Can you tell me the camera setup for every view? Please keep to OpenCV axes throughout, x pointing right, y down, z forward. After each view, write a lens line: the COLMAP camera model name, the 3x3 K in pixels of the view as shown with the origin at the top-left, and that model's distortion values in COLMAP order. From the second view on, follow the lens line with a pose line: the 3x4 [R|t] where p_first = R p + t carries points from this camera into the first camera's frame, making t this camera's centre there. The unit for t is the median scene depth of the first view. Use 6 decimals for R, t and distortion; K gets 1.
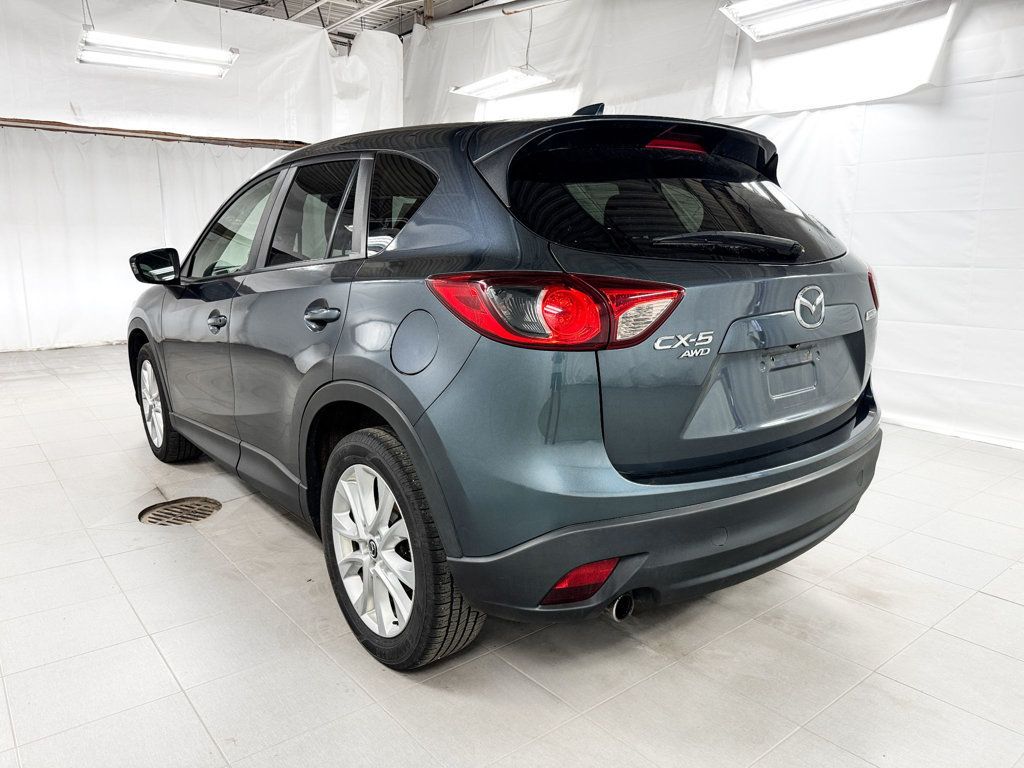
lens RADIAL K [[735.4, 0, 512.0], [0, 735.4, 384.0], [0, 0, 1]] dist [0.013616, -0.008376]
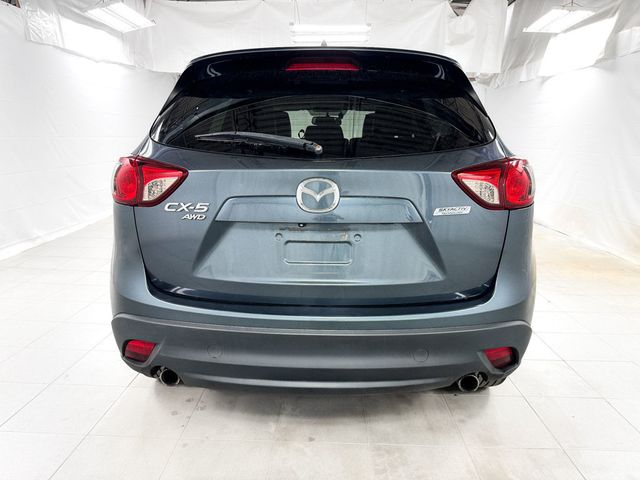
lens RADIAL K [[463.9, 0, 320.0], [0, 463.9, 240.0], [0, 0, 1]] dist [0.005796, -0.003095]
pose [[0.764599, 0.153880, -0.625867, 0.733197], [-0.140817, 0.987503, 0.070764, -0.070122], [0.628935, 0.034027, 0.776713, 0.334590]]
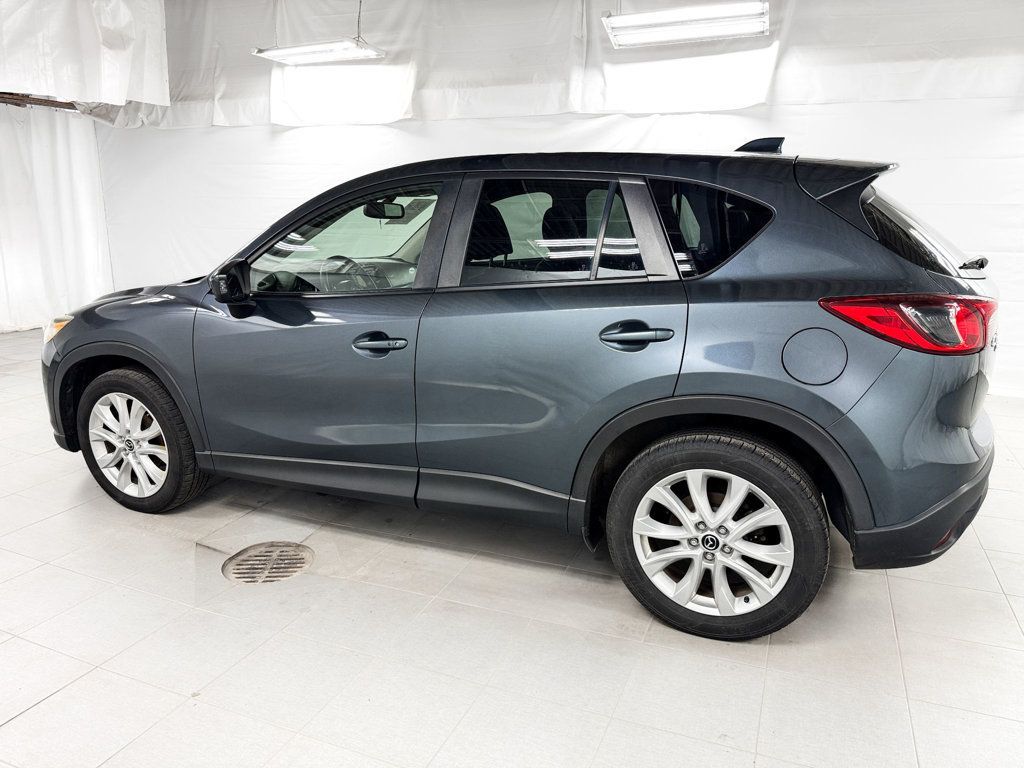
lens RADIAL K [[735.4, 0, 512.0], [0, 735.4, 384.0], [0, 0, 1]] dist [0.013616, -0.008376]
pose [[0.877062, -0.112272, 0.467072, -0.872762], [0.088113, 0.993407, 0.073333, -0.111854], [-0.472226, -0.023163, 0.881173, 0.153555]]
